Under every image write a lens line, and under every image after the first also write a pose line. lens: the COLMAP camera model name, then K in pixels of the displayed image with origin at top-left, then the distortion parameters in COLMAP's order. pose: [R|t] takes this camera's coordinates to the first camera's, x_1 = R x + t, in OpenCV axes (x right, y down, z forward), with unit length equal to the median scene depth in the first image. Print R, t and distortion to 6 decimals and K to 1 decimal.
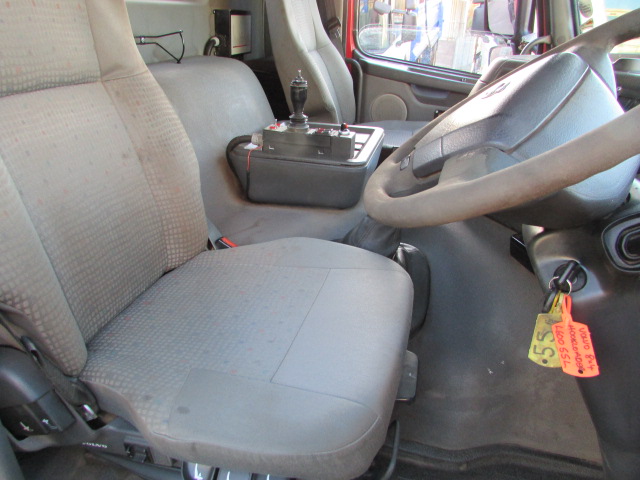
lens RADIAL K [[452.0, 0, 320.0], [0, 452.0, 240.0], [0, 0, 1]] dist [-0.031225, 0.002171]
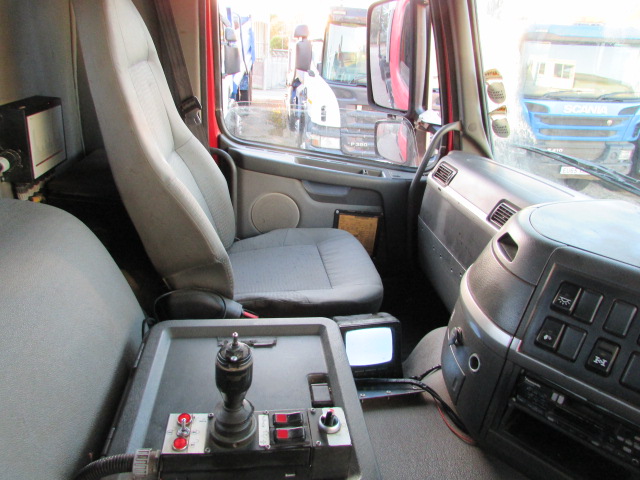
lens RADIAL K [[452.0, 0, 320.0], [0, 452.0, 240.0], [0, 0, 1]] dist [-0.031225, 0.002171]
pose [[0.922510, -0.120709, 0.366613, -0.064248], [0.132679, 0.991131, -0.007526, -0.232934], [-0.362453, 0.055585, 0.930343, 0.273896]]
